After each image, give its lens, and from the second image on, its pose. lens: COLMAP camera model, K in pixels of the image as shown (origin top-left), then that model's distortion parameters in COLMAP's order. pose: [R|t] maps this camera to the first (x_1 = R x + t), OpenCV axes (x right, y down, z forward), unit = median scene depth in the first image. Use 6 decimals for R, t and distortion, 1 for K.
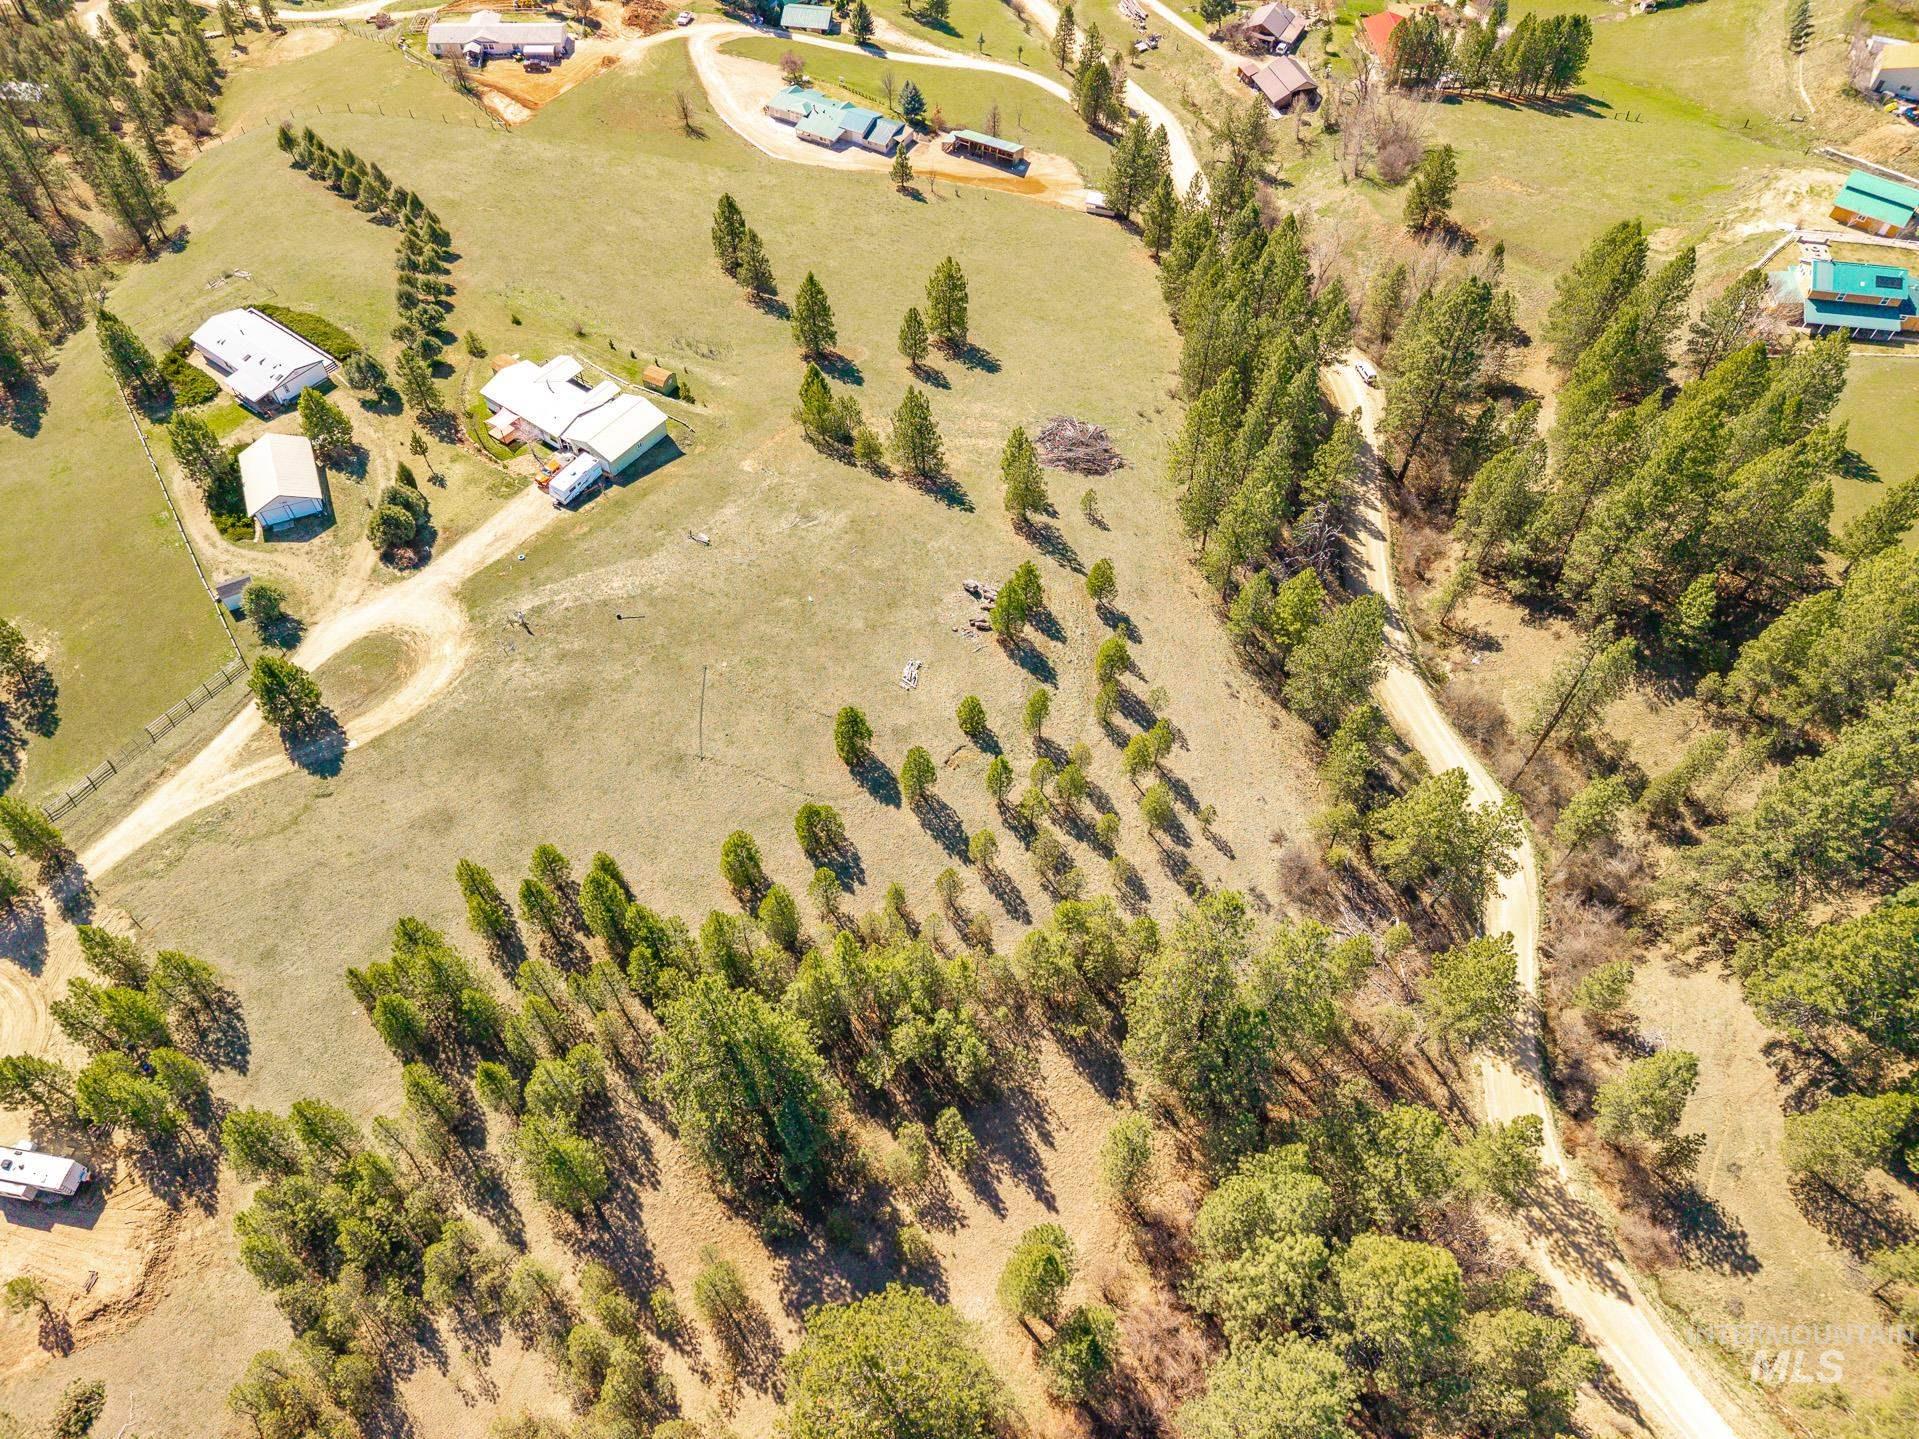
lens RADIAL K [[1286.0, 0, 960.3], [0, 1286.0, 722.9], [0, 0, 1]] dist [0.023972, -0.024483]
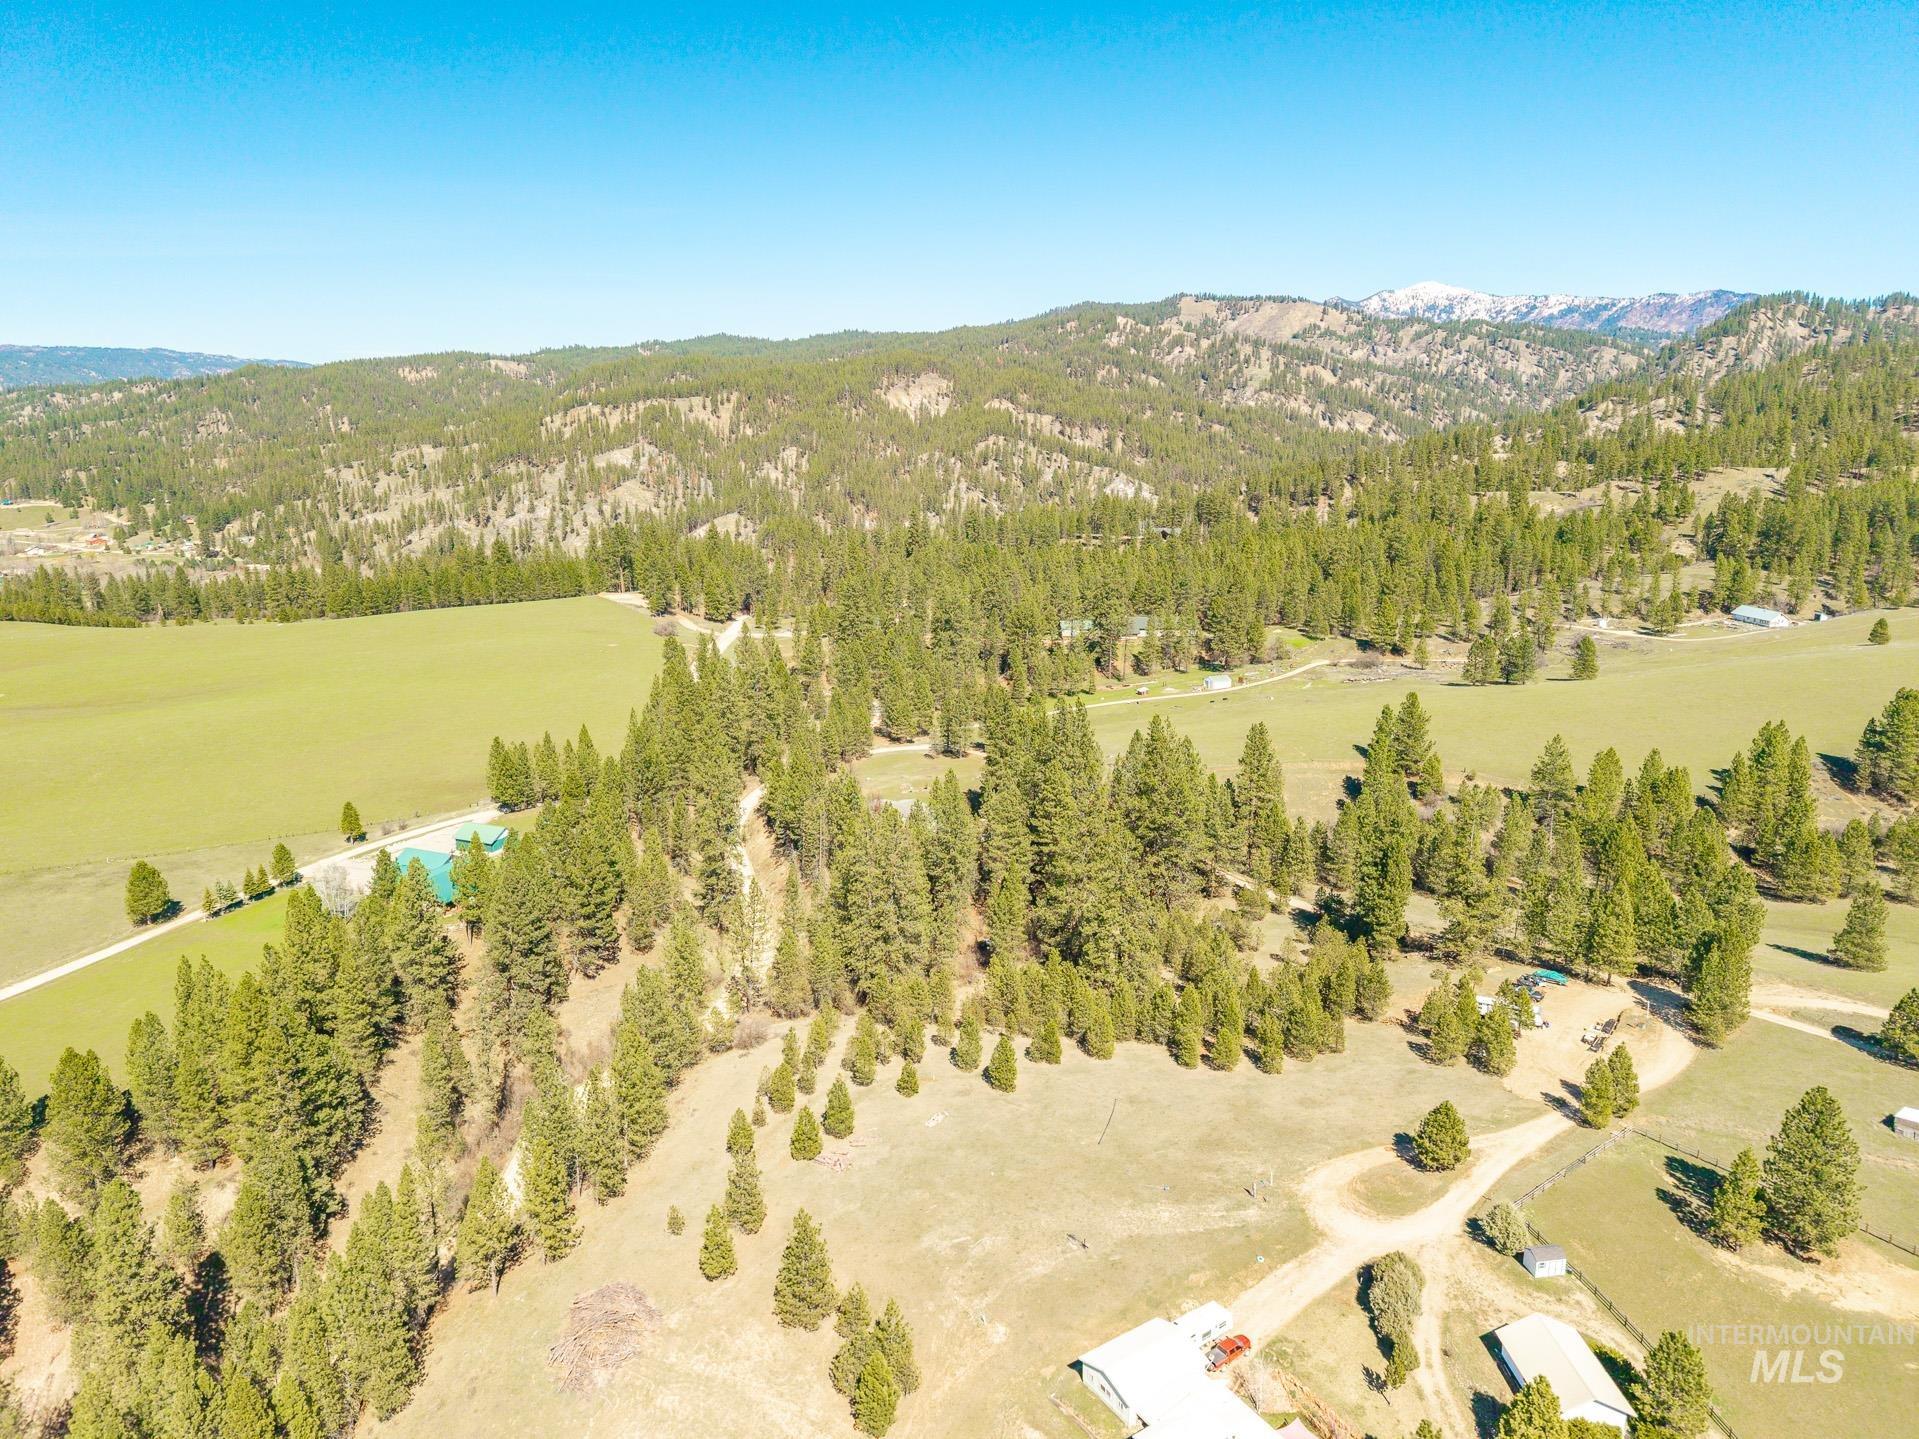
lens RADIAL K [[1286.0, 0, 960.3], [0, 1286.0, 722.9], [0, 0, 1]] dist [0.023972, -0.024483]
pose [[-0.930032, -0.097226, 0.354383, -0.400216], [0.290391, 0.396527, 0.870884, -1.093205], [-0.225195, 0.912860, -0.340549, 0.937090]]
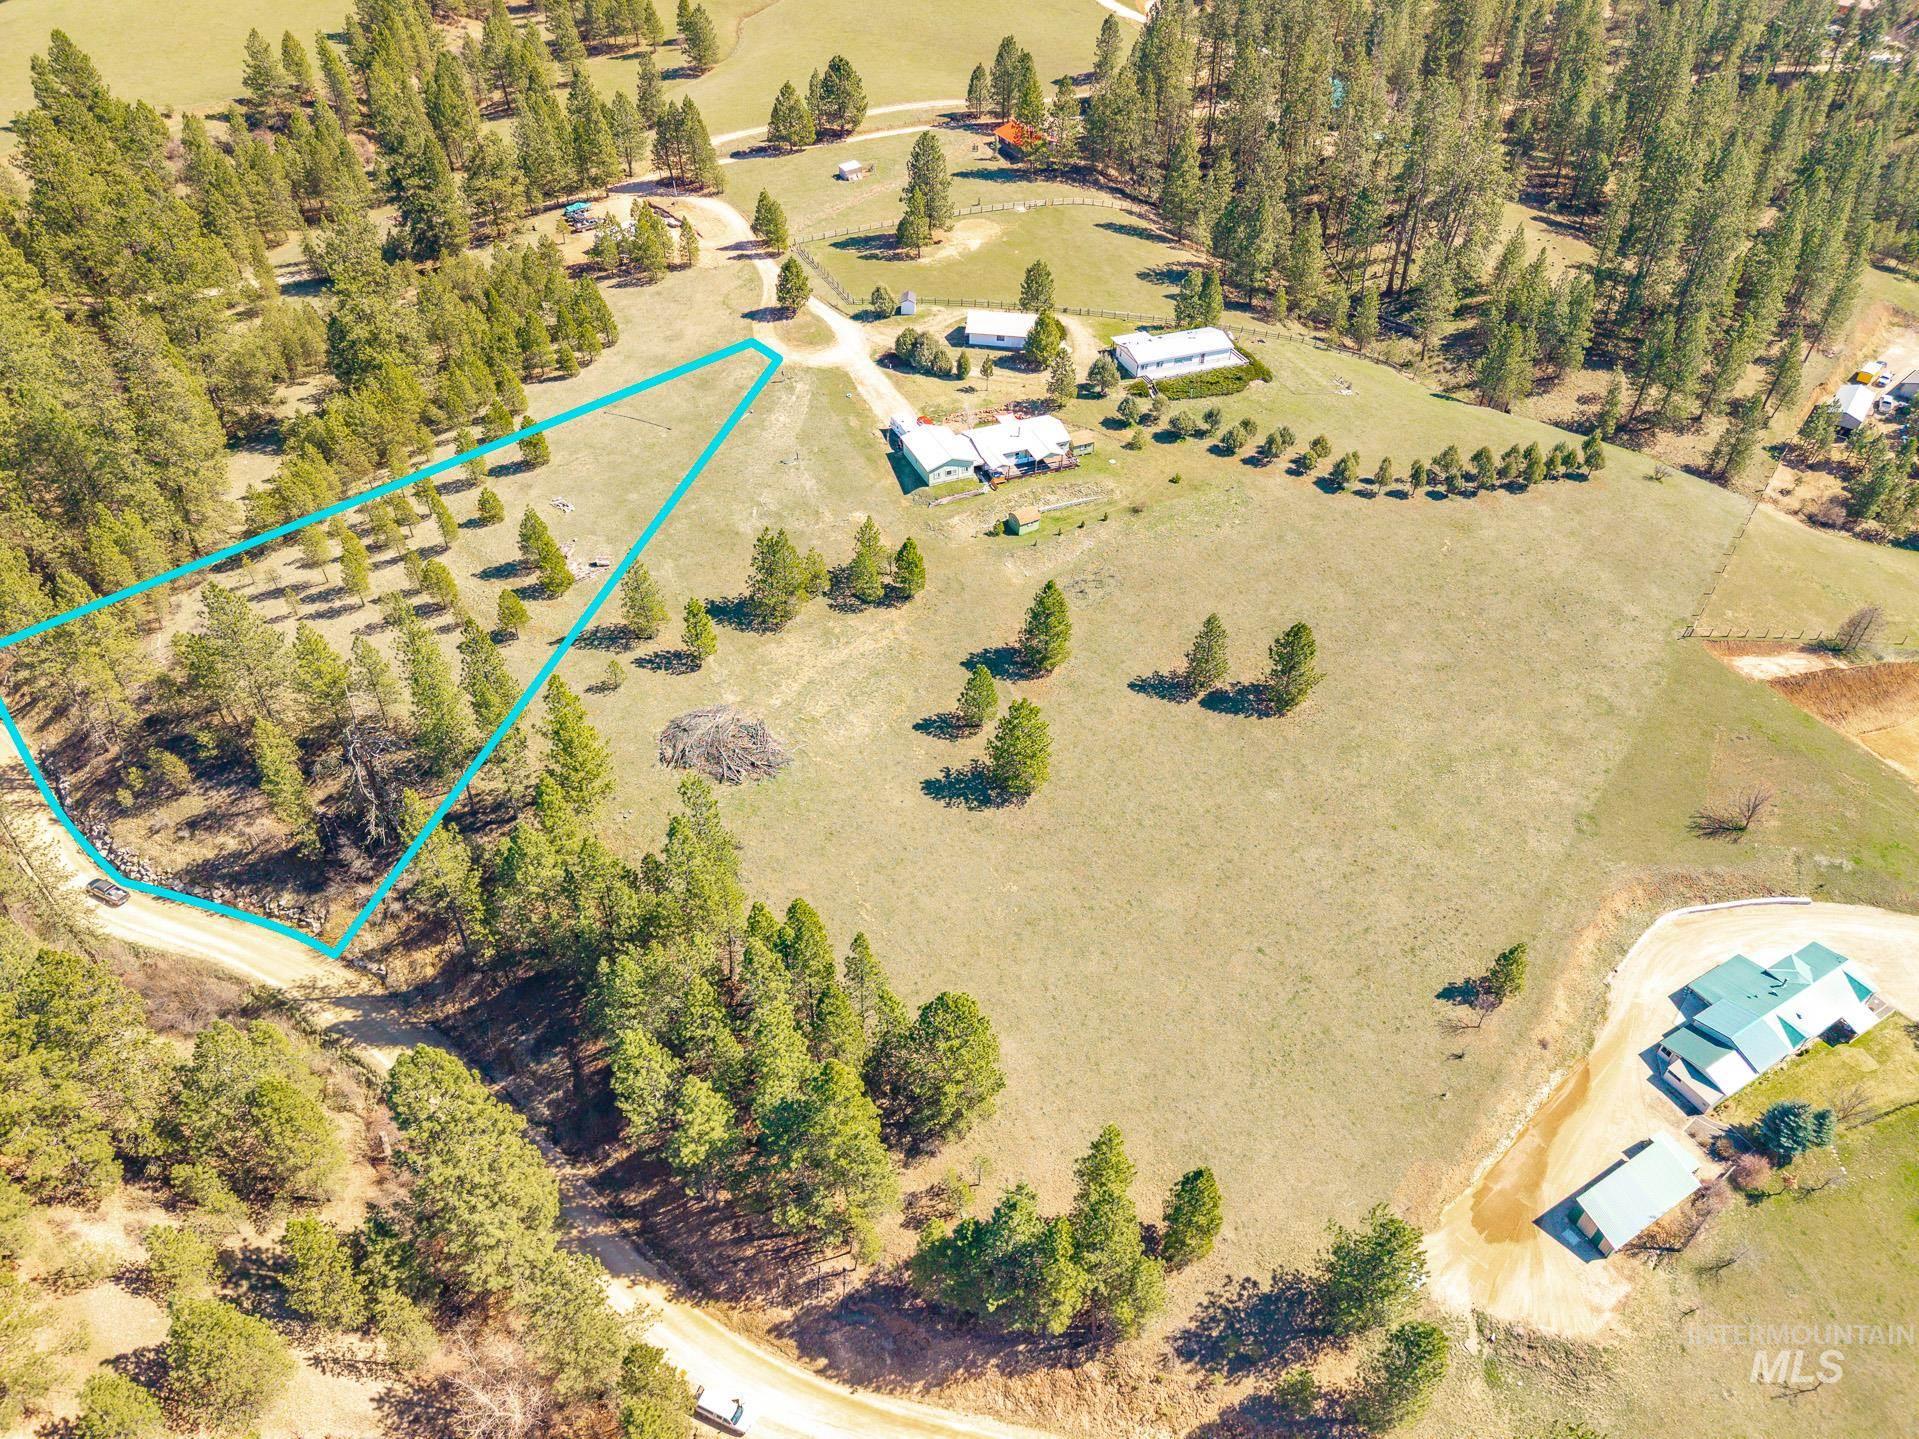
lens RADIAL K [[1286.0, 0, 960.3], [0, 1286.0, 722.9], [0, 0, 1]] dist [0.023972, -0.024483]
pose [[-0.522733, 0.545250, -0.655326, 0.602331], [-0.697203, 0.168925, 0.696687, -0.992062], [0.490570, 0.821077, 0.291847, 0.874659]]
